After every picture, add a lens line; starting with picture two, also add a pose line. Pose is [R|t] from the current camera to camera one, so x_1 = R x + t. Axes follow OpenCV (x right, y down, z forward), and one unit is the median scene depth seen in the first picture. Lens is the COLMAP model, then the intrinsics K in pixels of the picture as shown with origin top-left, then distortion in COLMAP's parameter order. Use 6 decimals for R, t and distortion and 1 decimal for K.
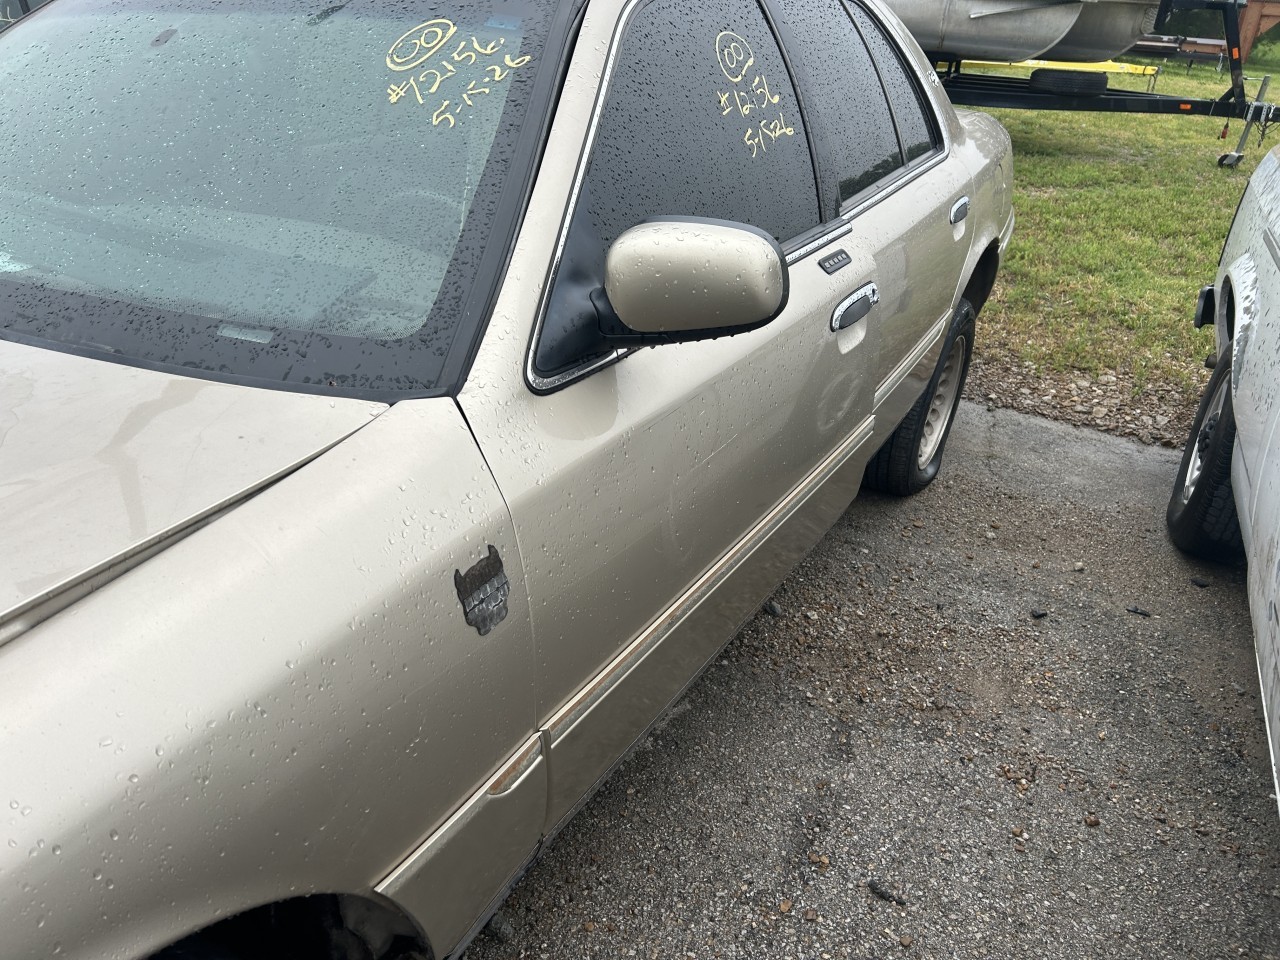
lens RADIAL K [[954.8, 0, 640.0], [0, 954.8, 480.0], [0, 0, 1]] dist [0.050157, -0.064385]
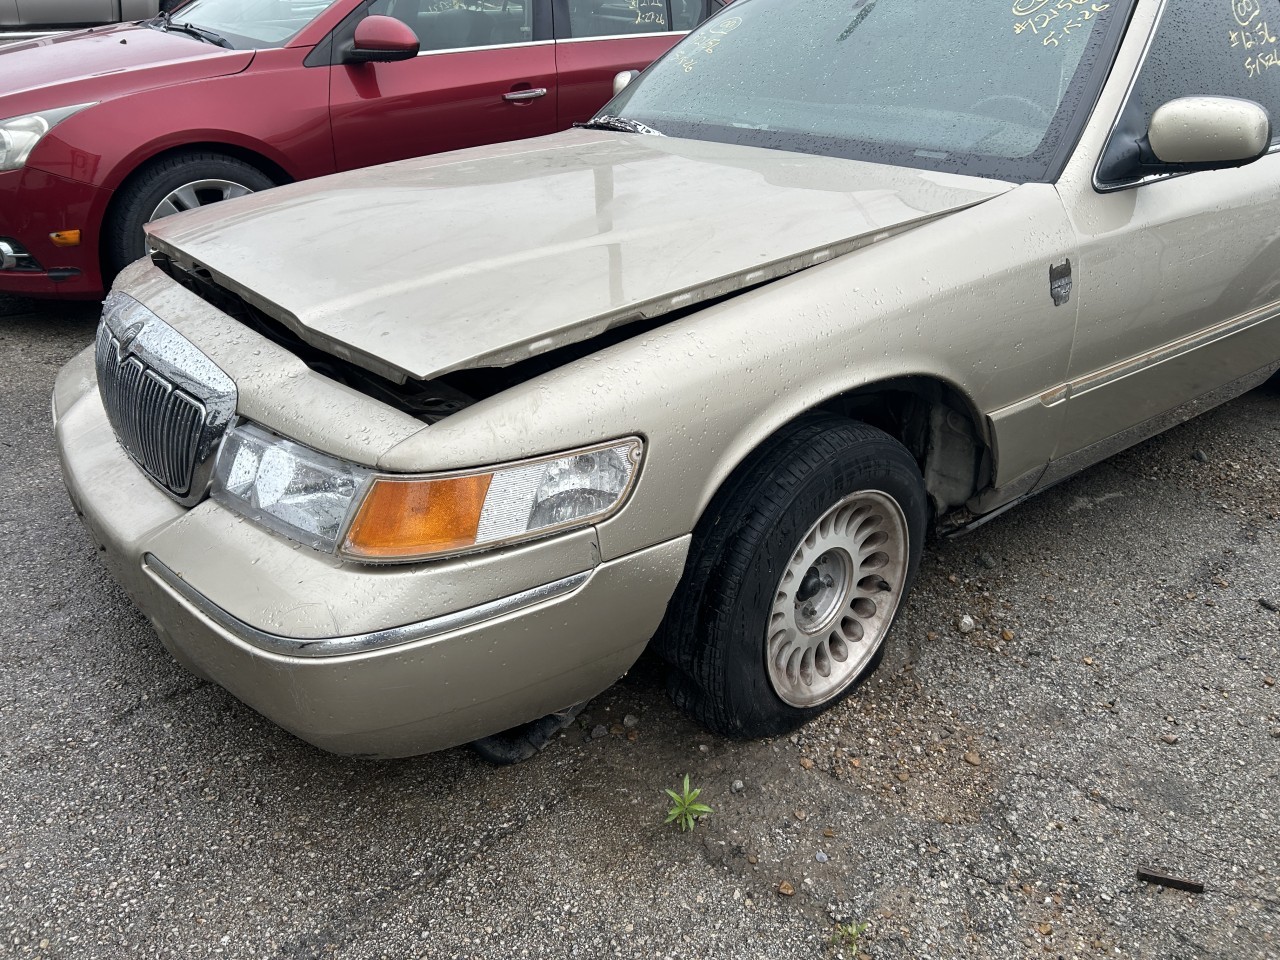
lens RADIAL K [[954.8, 0, 640.0], [0, 954.8, 480.0], [0, 0, 1]] dist [0.050157, -0.064385]
pose [[0.921471, 0.148486, -0.358947, -0.119427], [-0.147251, 0.988615, 0.030944, 0.357387], [0.359455, 0.024342, 0.932845, -0.667492]]
